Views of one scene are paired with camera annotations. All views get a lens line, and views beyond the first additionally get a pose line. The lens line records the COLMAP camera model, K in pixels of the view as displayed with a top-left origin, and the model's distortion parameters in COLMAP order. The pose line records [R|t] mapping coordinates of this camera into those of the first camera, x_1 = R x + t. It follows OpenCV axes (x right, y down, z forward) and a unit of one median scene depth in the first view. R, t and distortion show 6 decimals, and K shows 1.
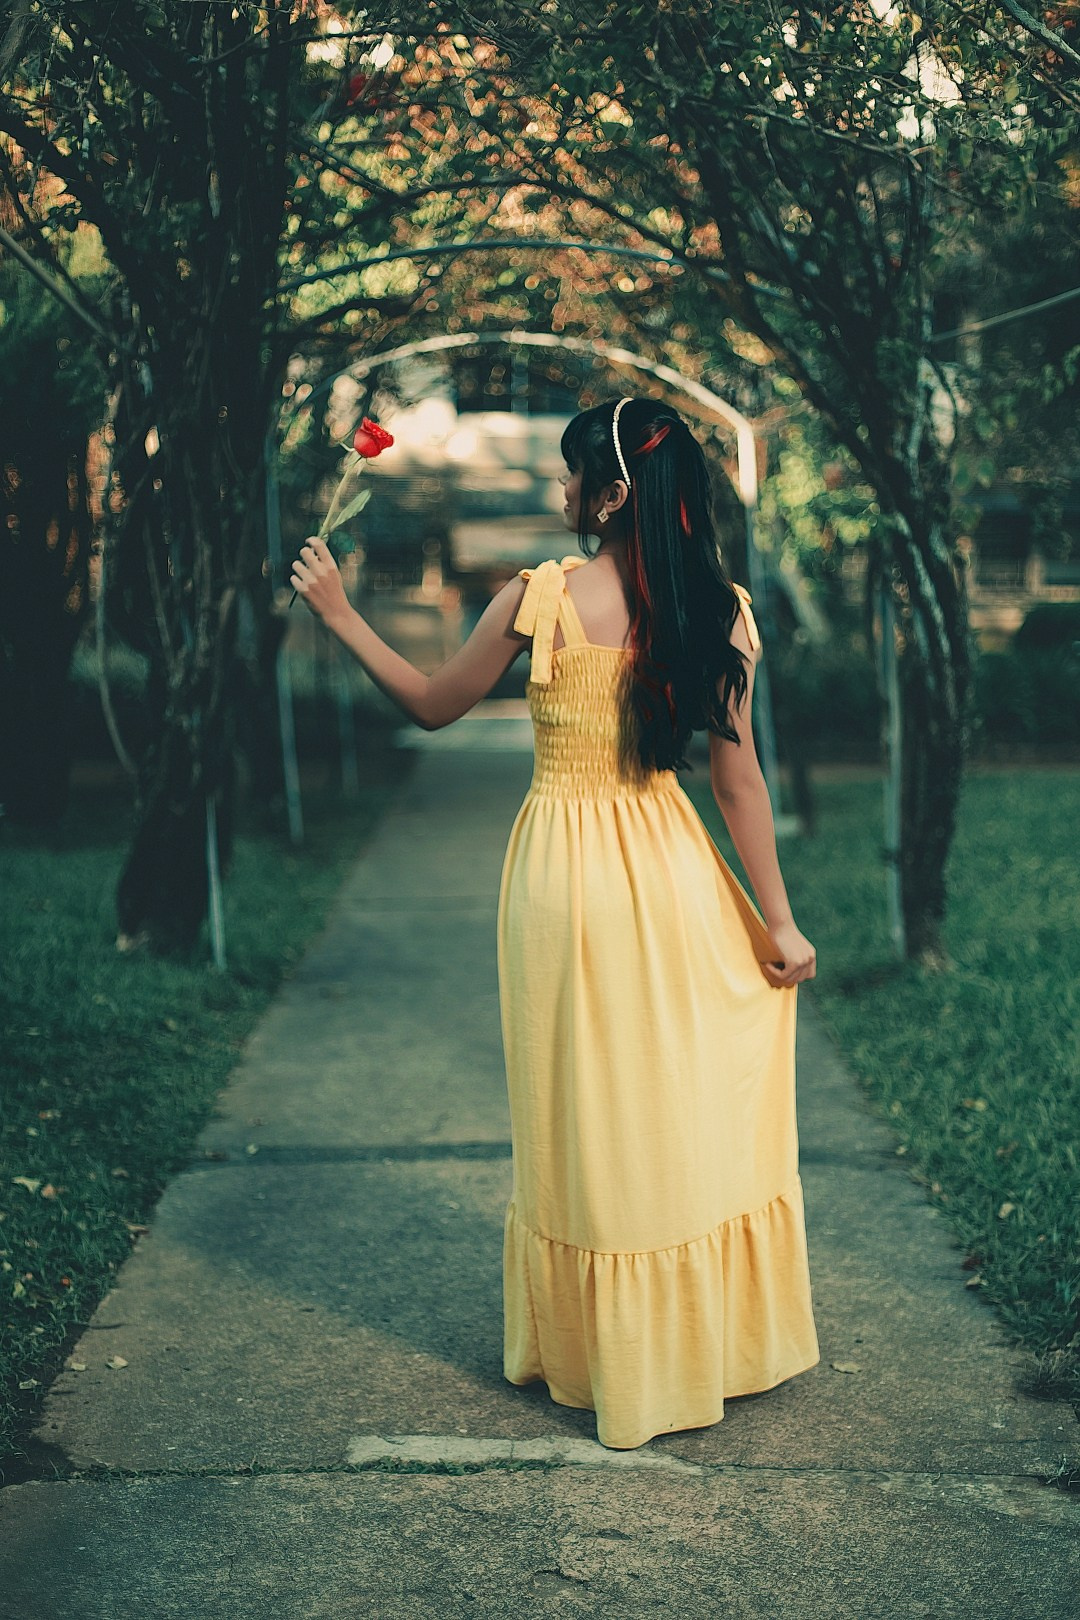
lens RADIAL K [[2366.1, 0, 538.5], [0, 2366.1, 798.1], [0, 0, 1]] dist [-0.069318, 0.041871]
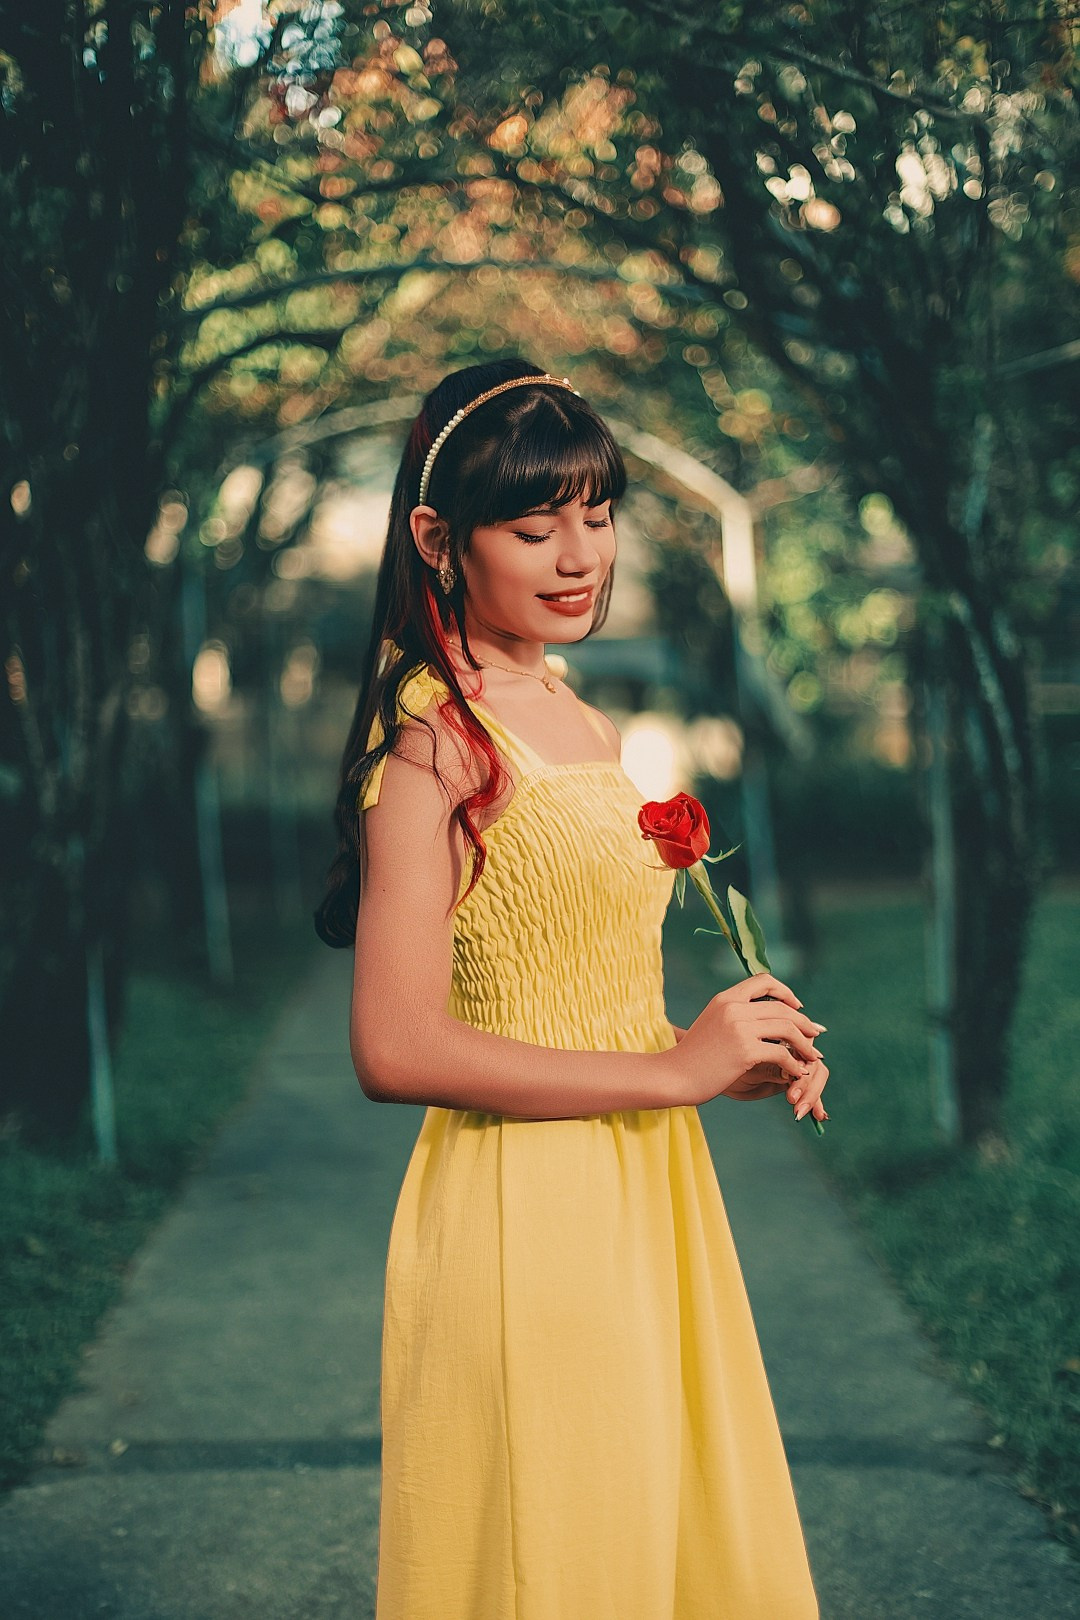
lens RADIAL K [[2366.1, 0, 538.5], [0, 2366.1, 798.1], [0, 0, 1]] dist [-0.069318, 0.041871]
pose [[0.999820, -0.001381, 0.018898, -0.004093], [0.002239, 0.998964, -0.045458, -0.019650], [-0.018815, 0.045492, 0.998787, 0.257849]]
